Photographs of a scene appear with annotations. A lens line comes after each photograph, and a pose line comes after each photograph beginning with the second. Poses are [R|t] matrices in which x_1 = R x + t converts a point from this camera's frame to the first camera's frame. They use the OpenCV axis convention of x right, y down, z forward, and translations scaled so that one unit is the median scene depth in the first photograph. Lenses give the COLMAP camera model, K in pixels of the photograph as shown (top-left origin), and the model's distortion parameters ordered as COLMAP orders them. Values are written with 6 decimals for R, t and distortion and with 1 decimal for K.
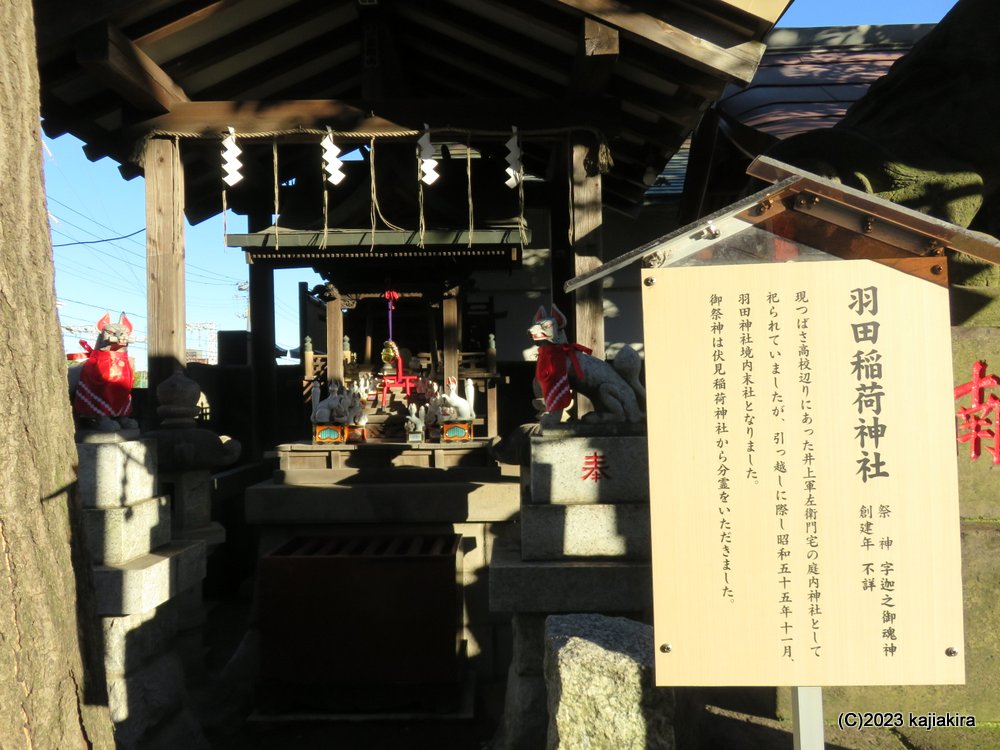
lens RADIAL K [[739.1, 0, 500.8], [0, 739.1, 373.6], [0, 0, 1]] dist [-0.001513, 0.002232]
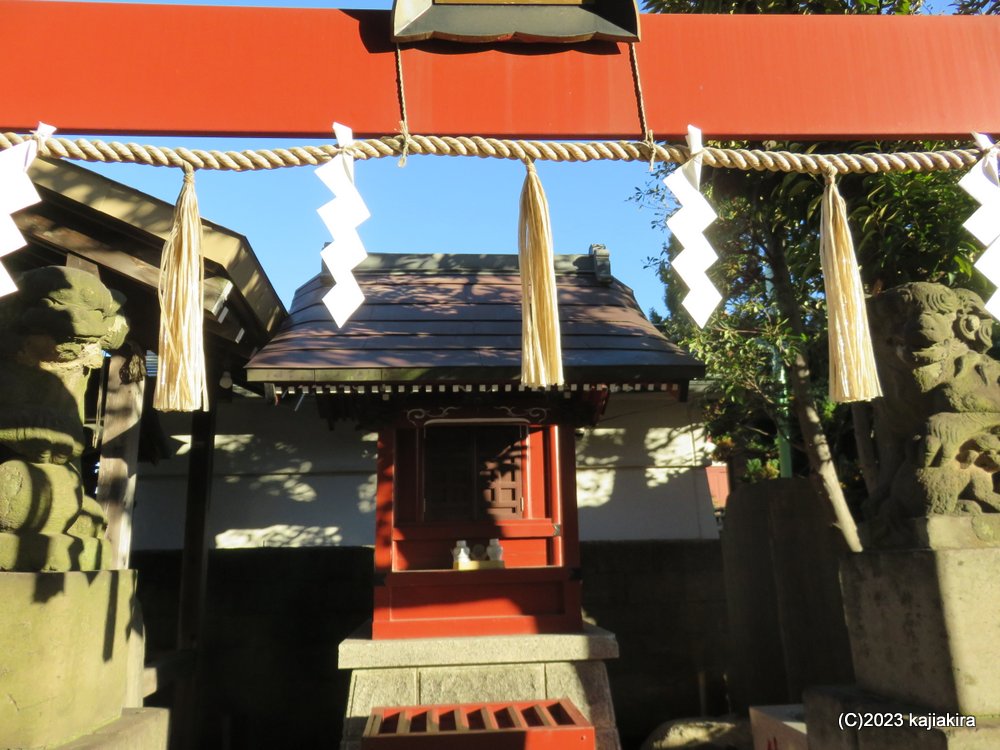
lens RADIAL K [[739.1, 0, 498.8], [0, 739.1, 374.5], [0, 0, 1]] dist [-0.001513, 0.002232]
pose [[0.992672, 0.011746, 0.120272, 0.451010], [0.014950, 0.975681, -0.218683, -0.031355], [-0.119915, 0.218879, 0.968356, -0.093568]]
